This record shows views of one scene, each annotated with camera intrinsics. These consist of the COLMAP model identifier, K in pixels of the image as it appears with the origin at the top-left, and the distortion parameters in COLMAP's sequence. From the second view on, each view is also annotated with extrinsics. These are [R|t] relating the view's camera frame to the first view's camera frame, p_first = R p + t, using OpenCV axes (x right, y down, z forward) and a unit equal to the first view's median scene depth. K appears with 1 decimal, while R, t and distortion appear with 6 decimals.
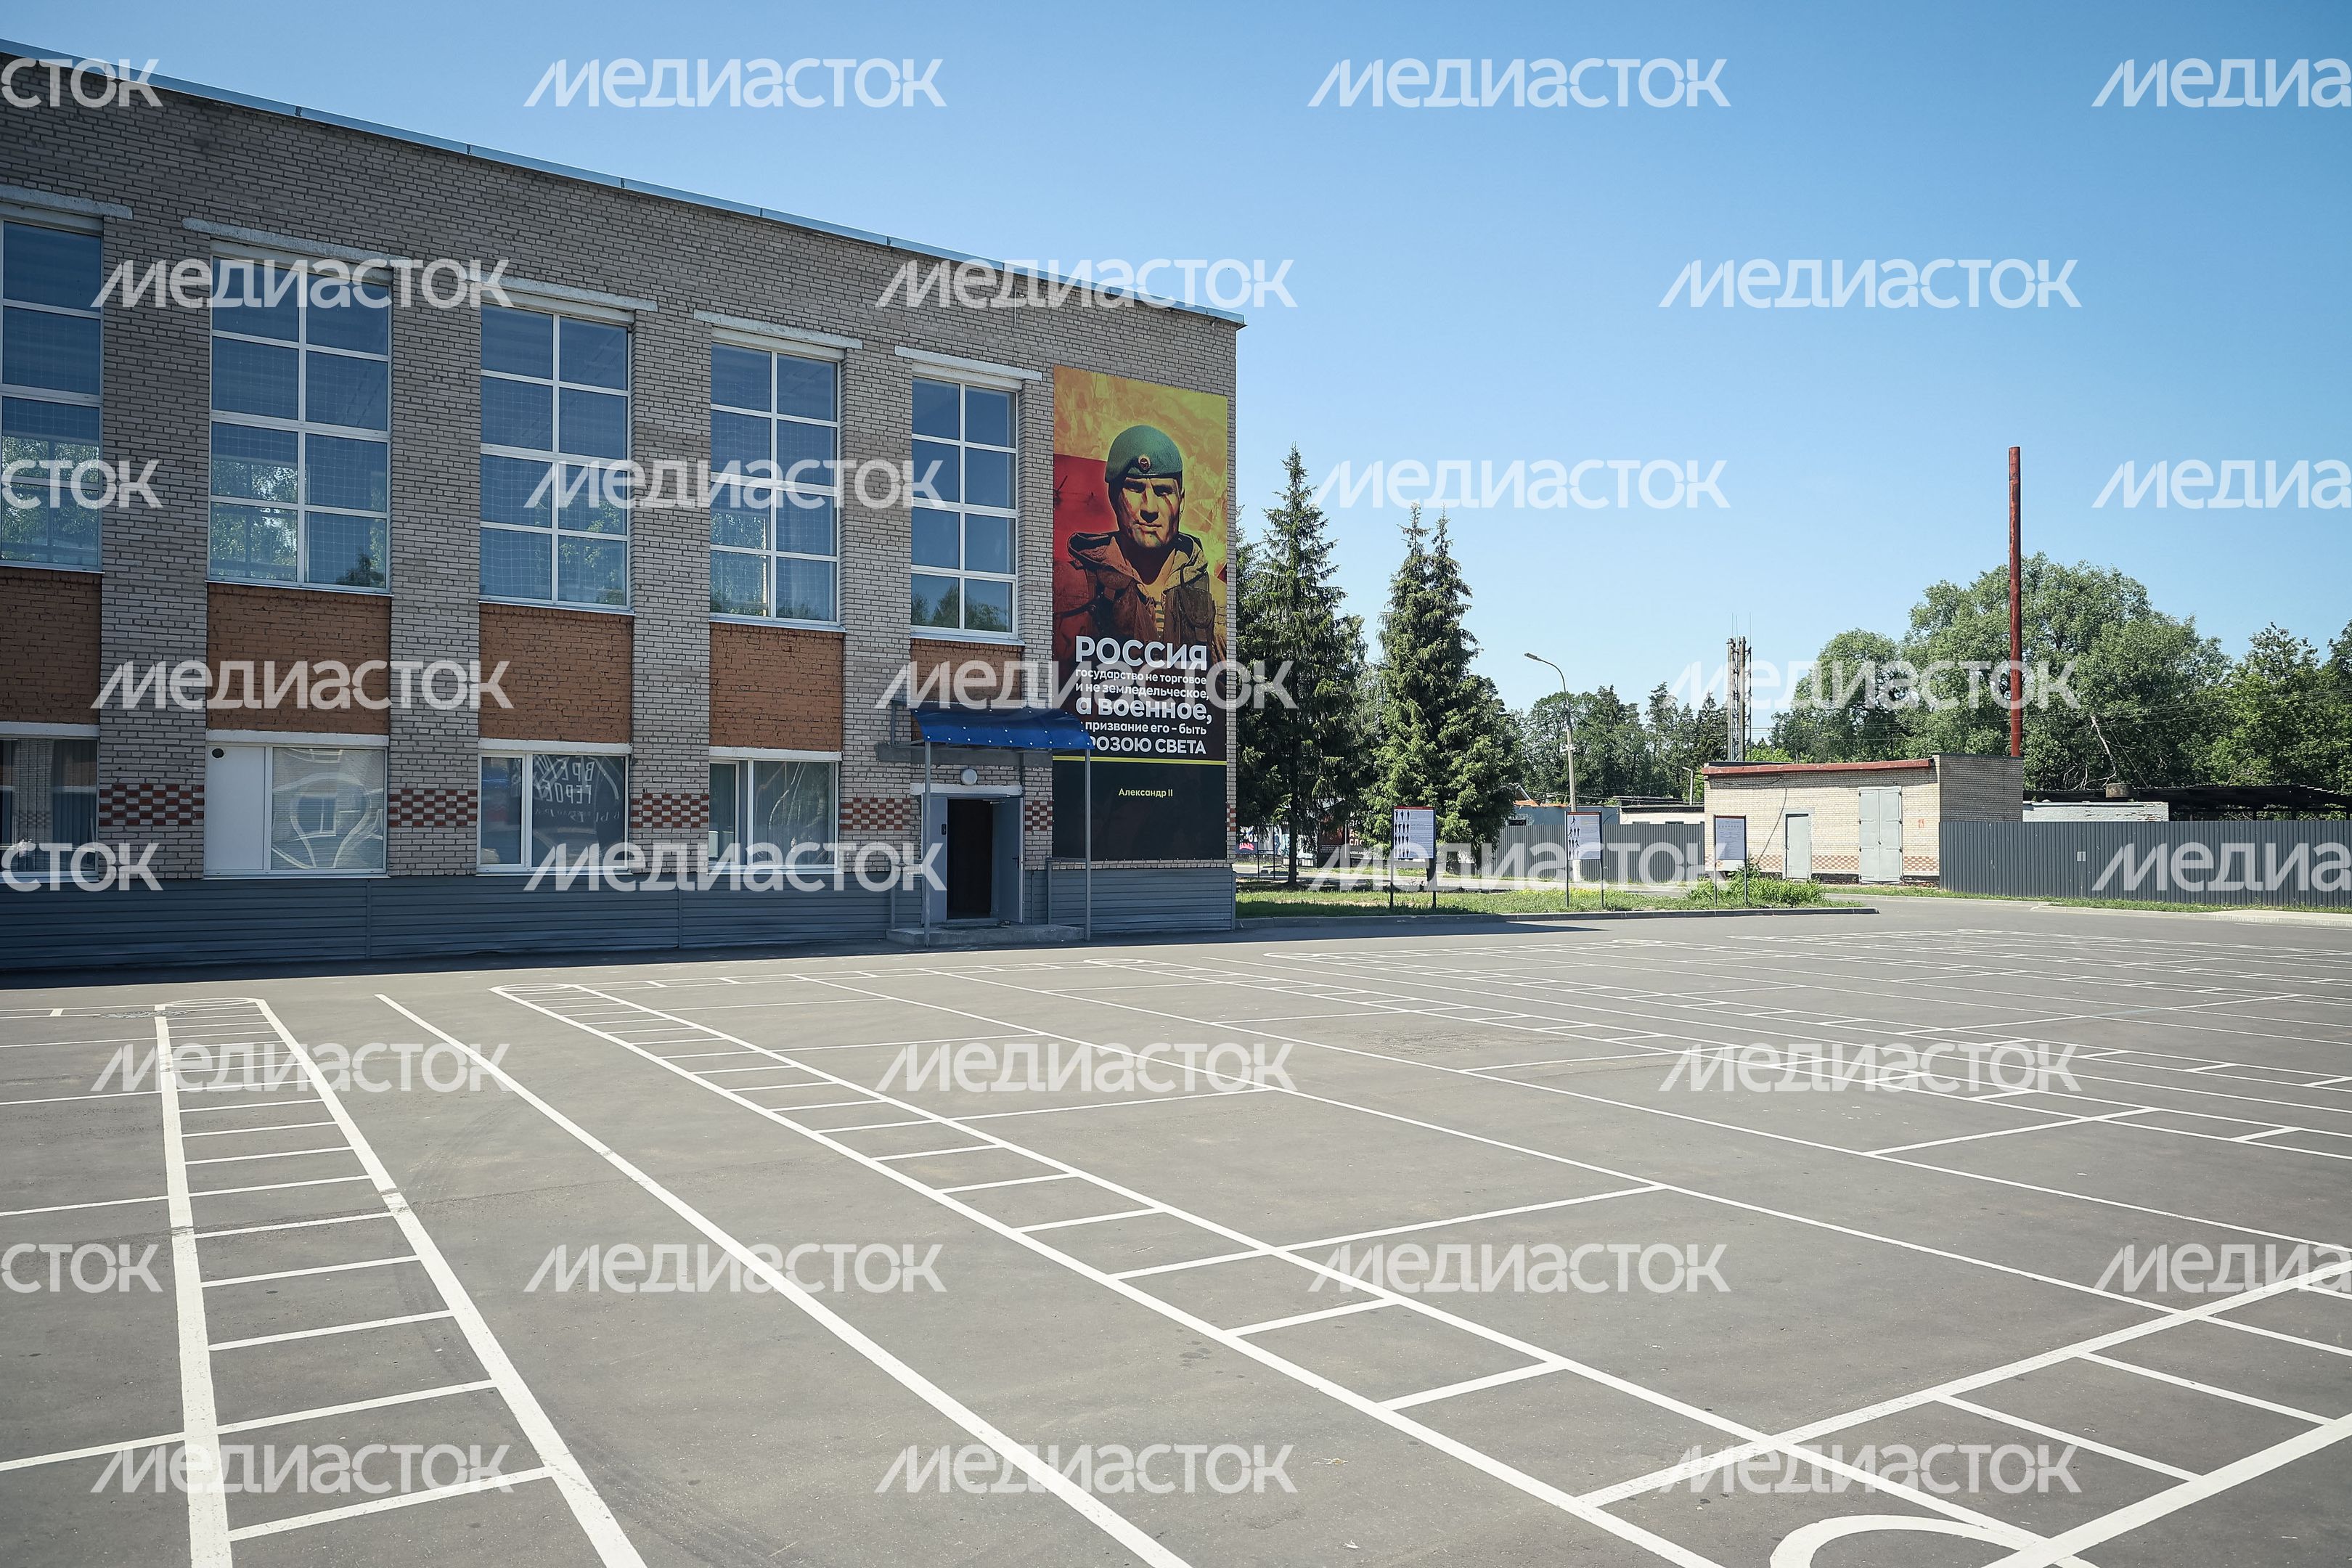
lens RADIAL K [[1587.5, 0, 1193.7], [0, 1587.5, 781.1], [0, 0, 1]] dist [0.001426, 0.007097]
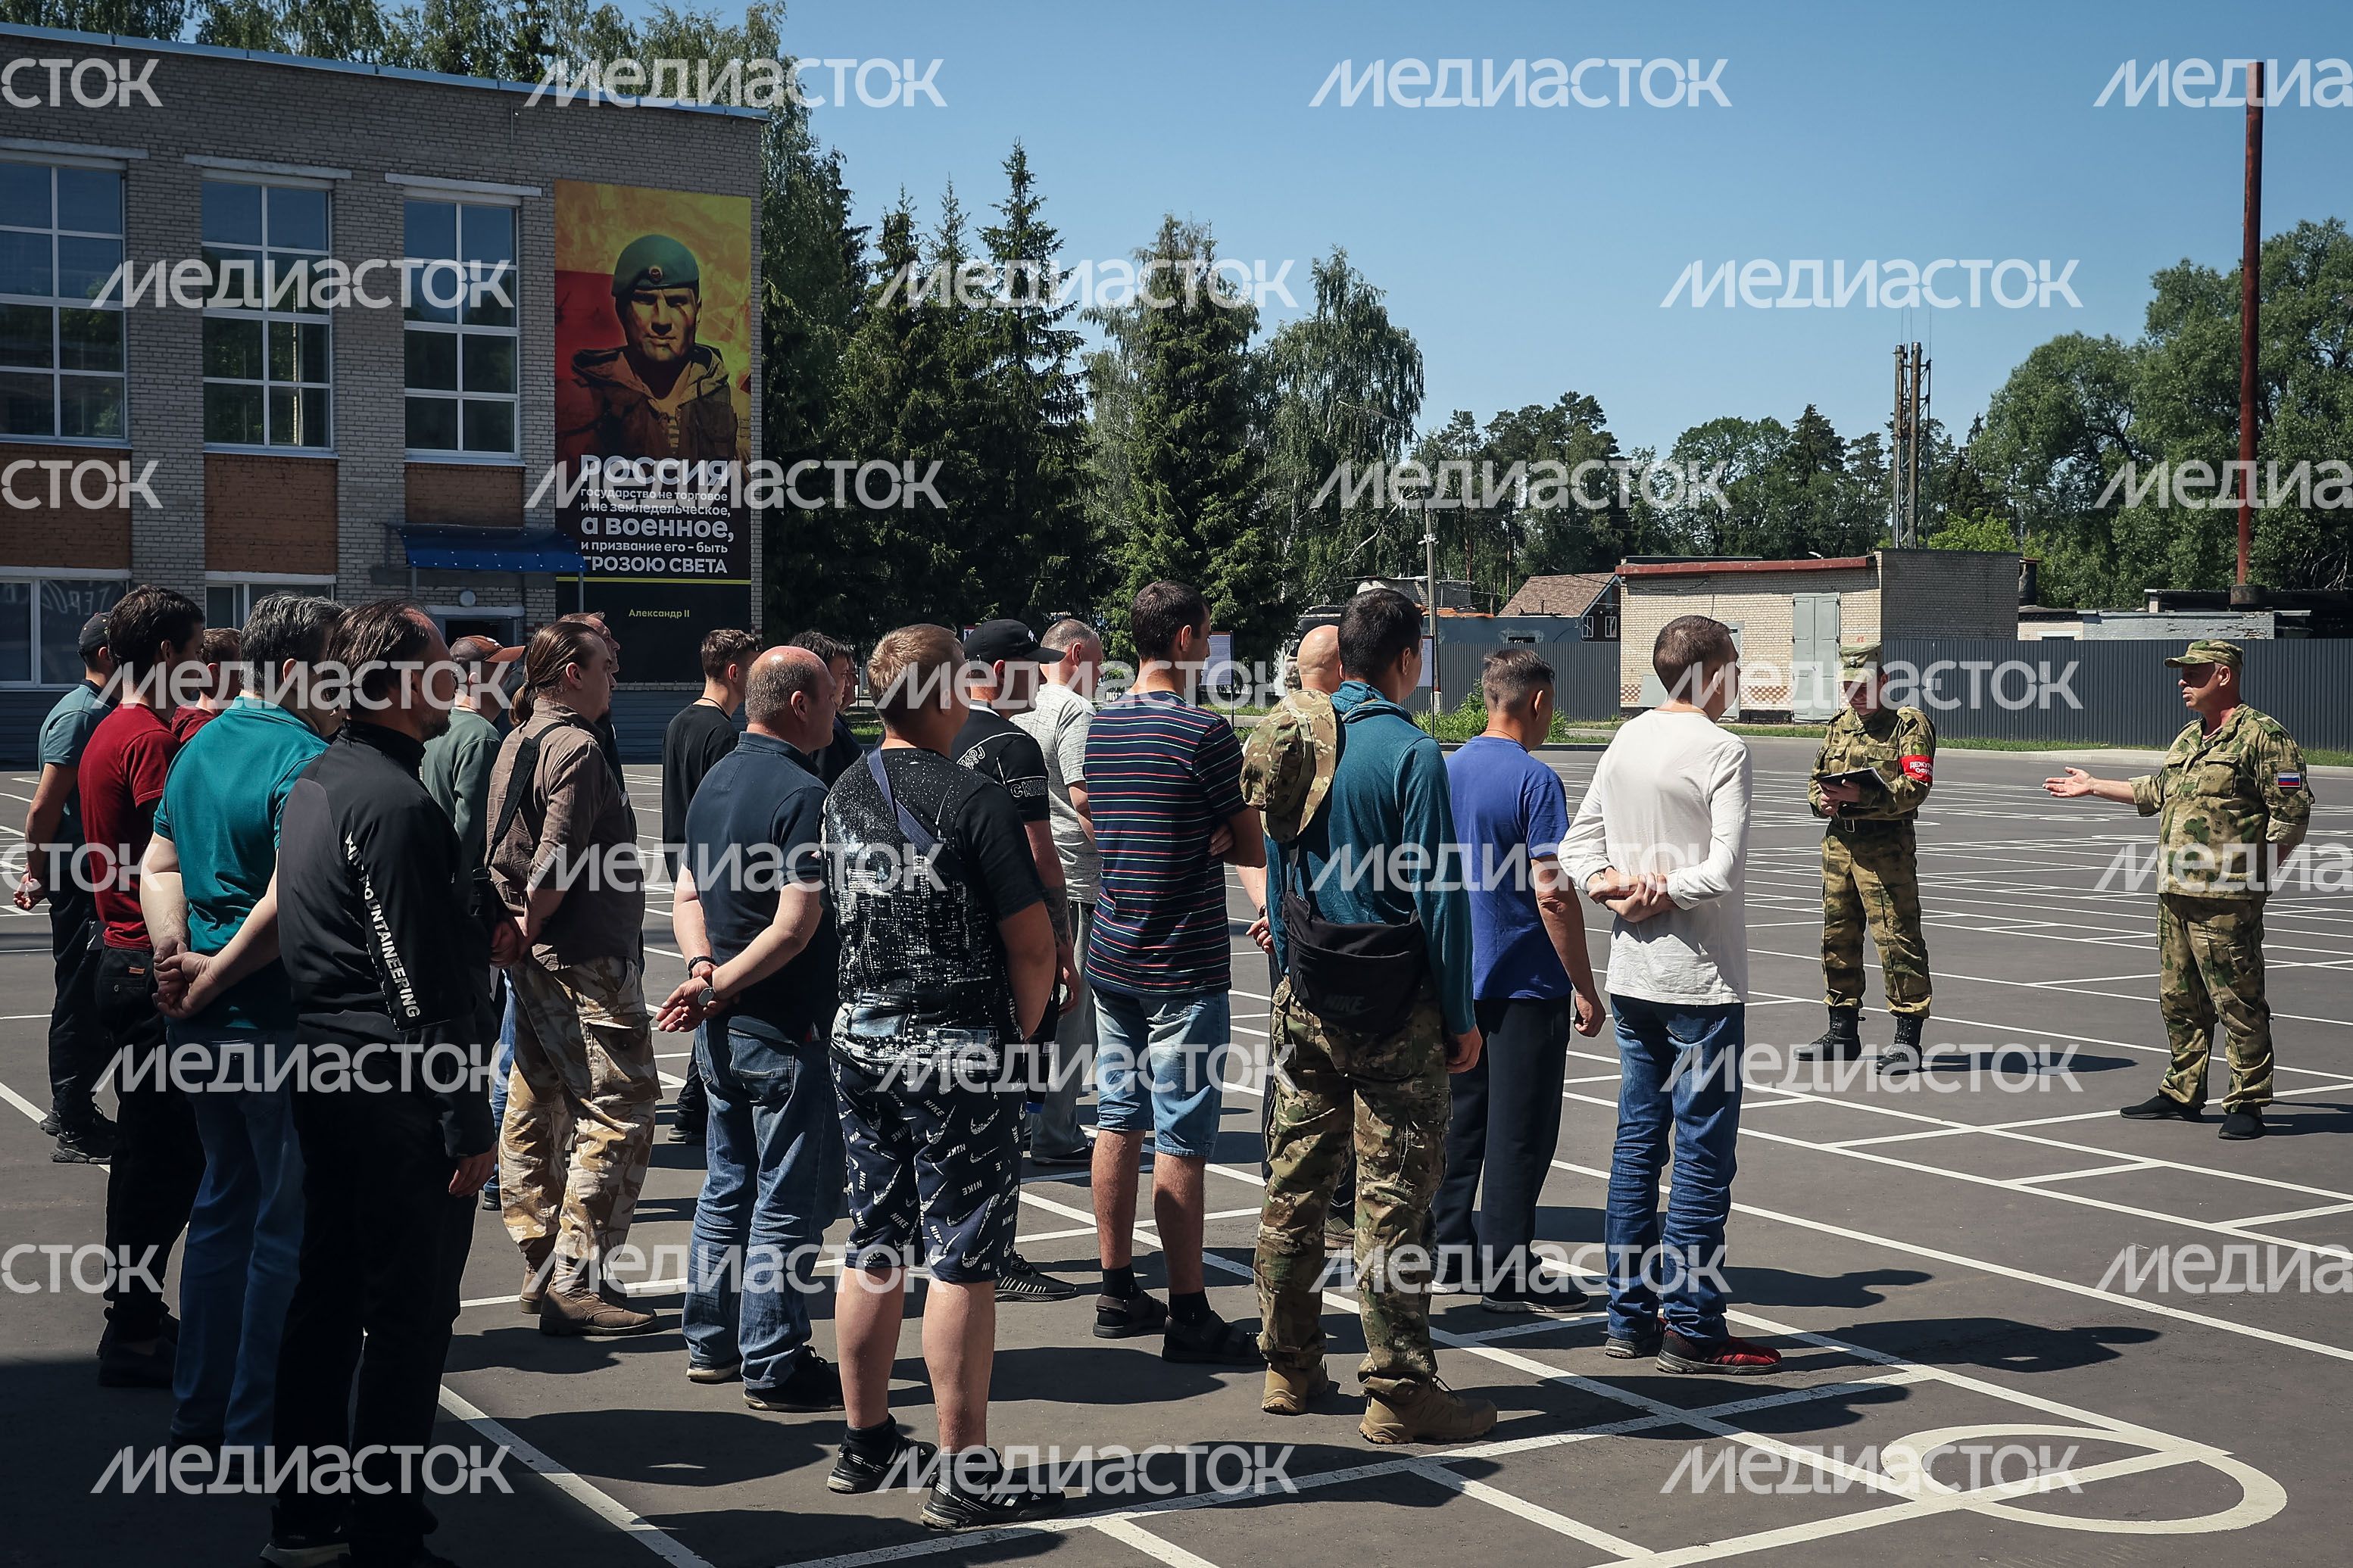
lens RADIAL K [[2820.0, 0, 1106.2], [0, 2820.0, 743.6], [0, 0, 1]] dist [0.017509, -0.038174]
pose [[0.999634, 0.002511, -0.026924, 0.286467], [-0.000765, 0.997905, 0.064689, -0.024768], [0.027030, -0.064645, 0.997542, -0.721099]]
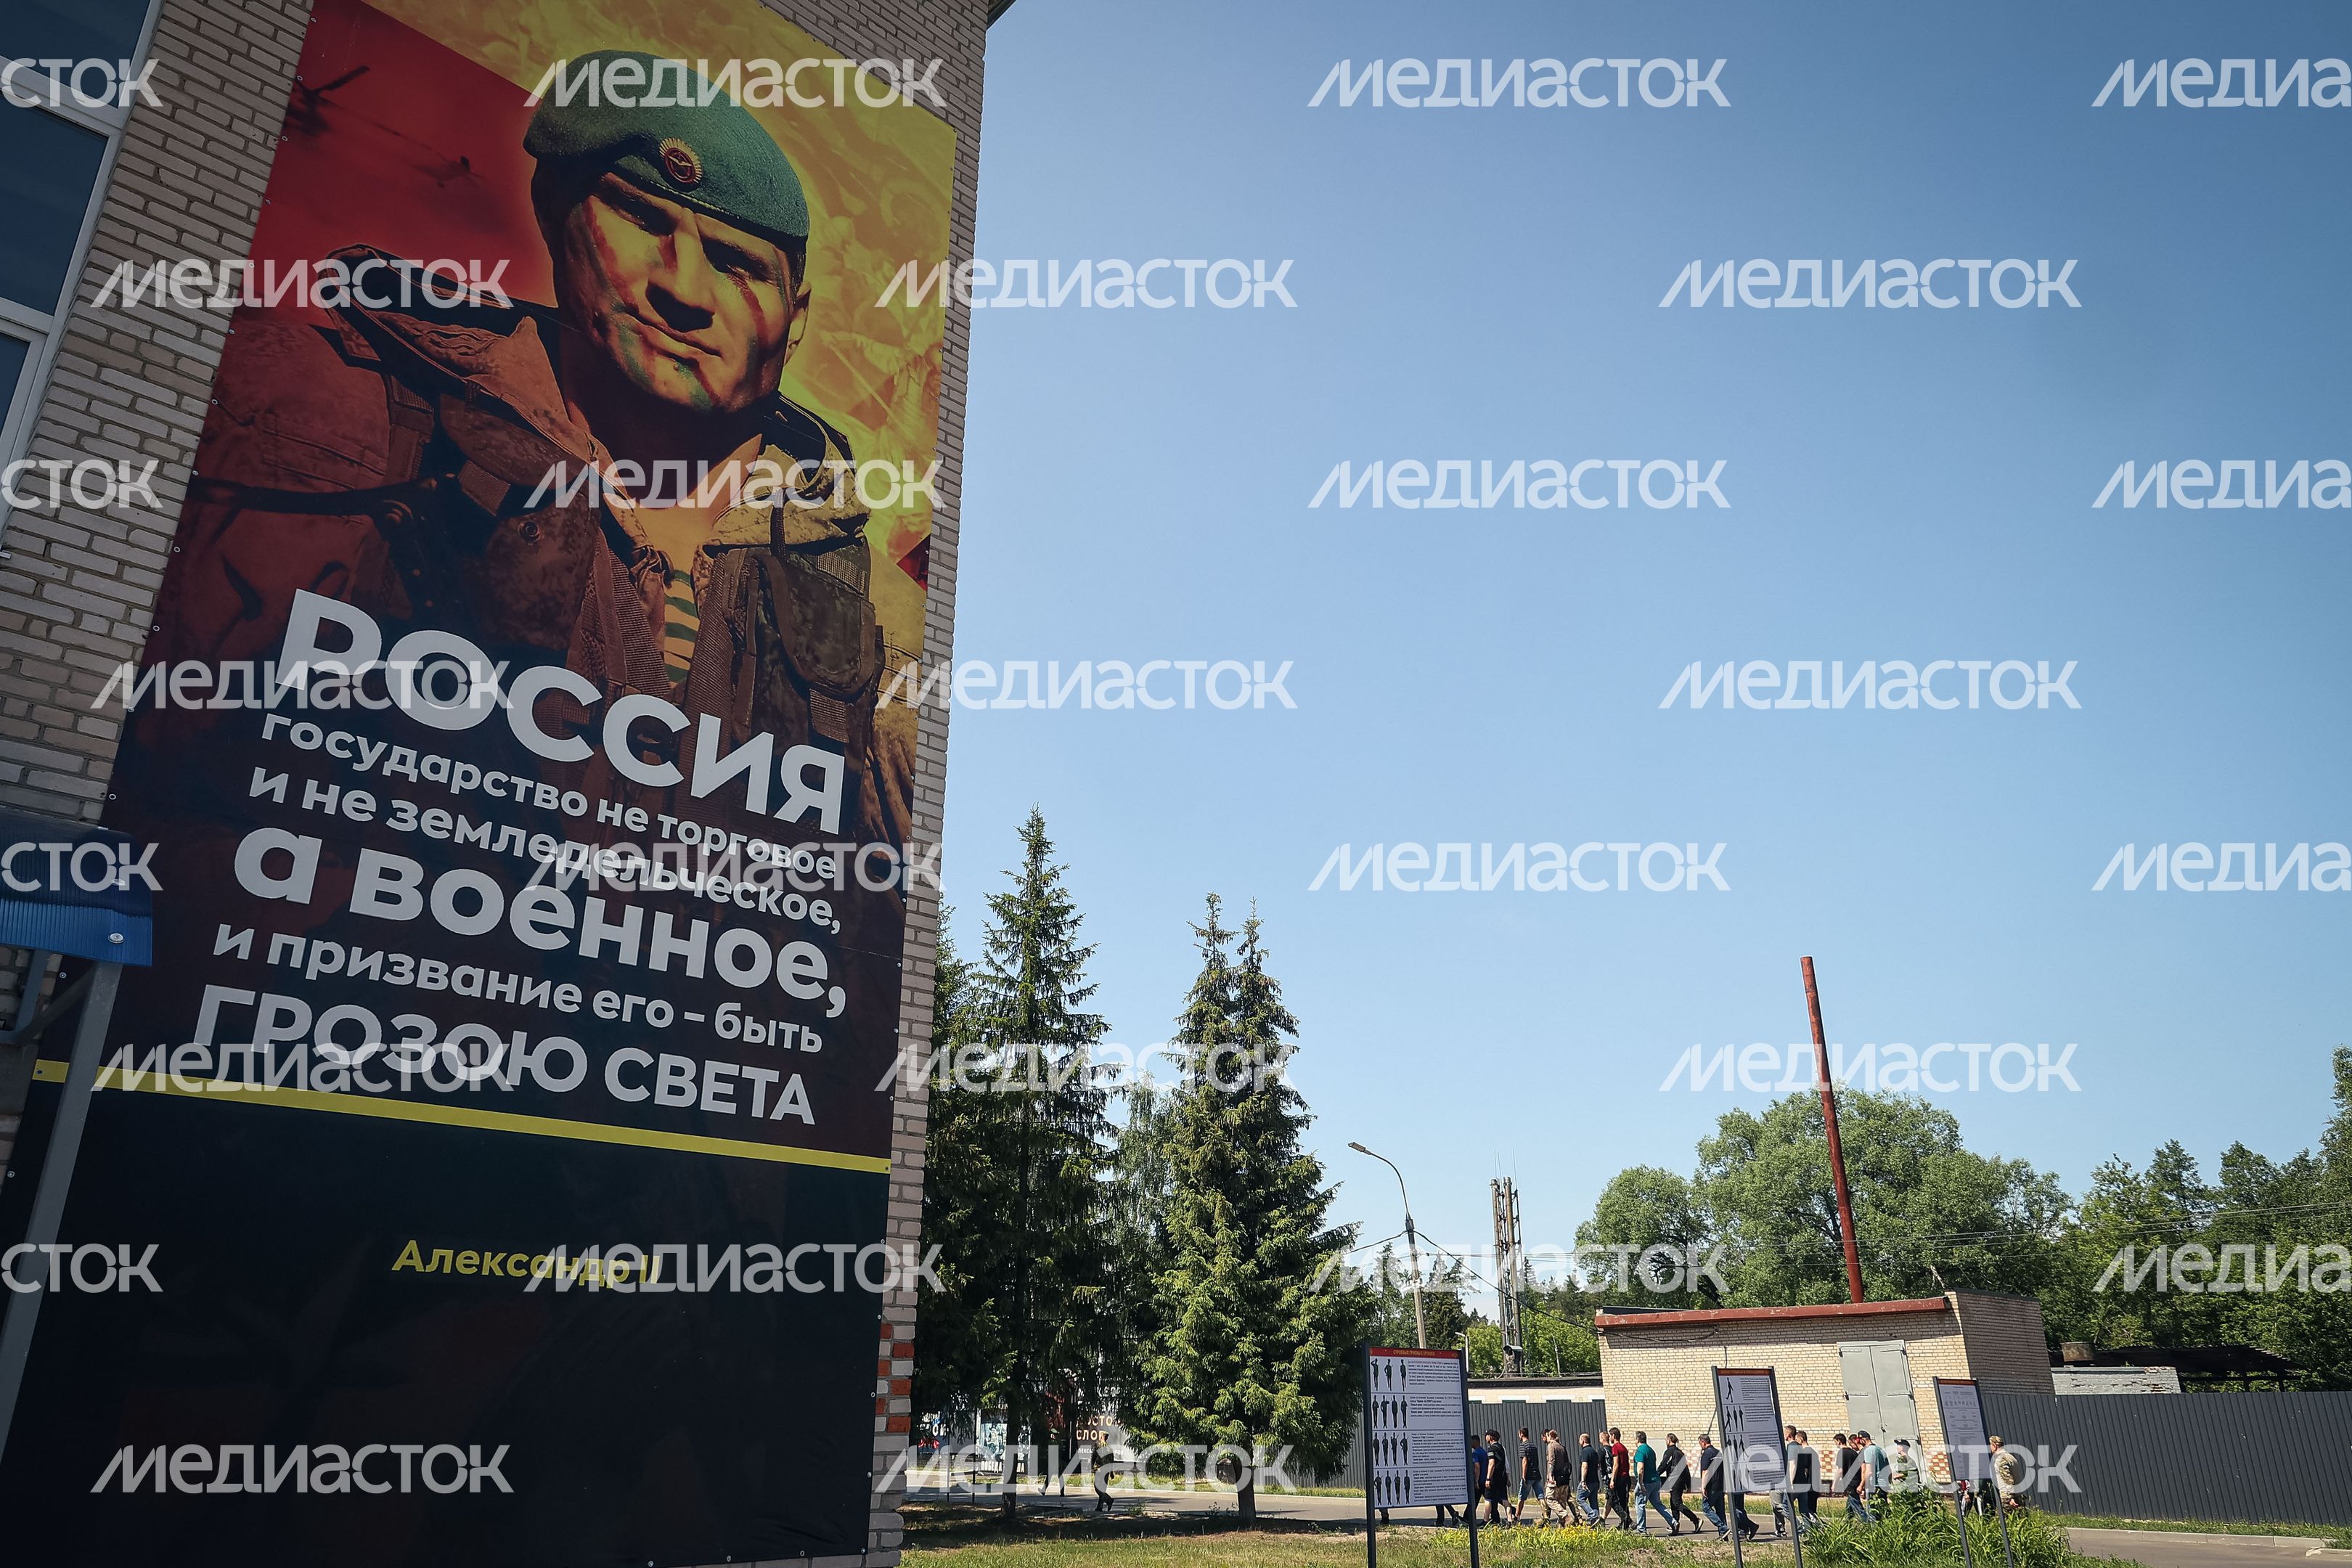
lens RADIAL K [[1587.5, 0, 1193.7], [0, 1587.5, 781.1], [0, 0, 1]] dist [0.001426, 0.007097]
pose [[0.982664, 0.060000, 0.175418, 0.020335], [0.003643, 0.939751, -0.341840, 0.020434], [-0.185359, 0.336553, 0.923241, 0.720388]]
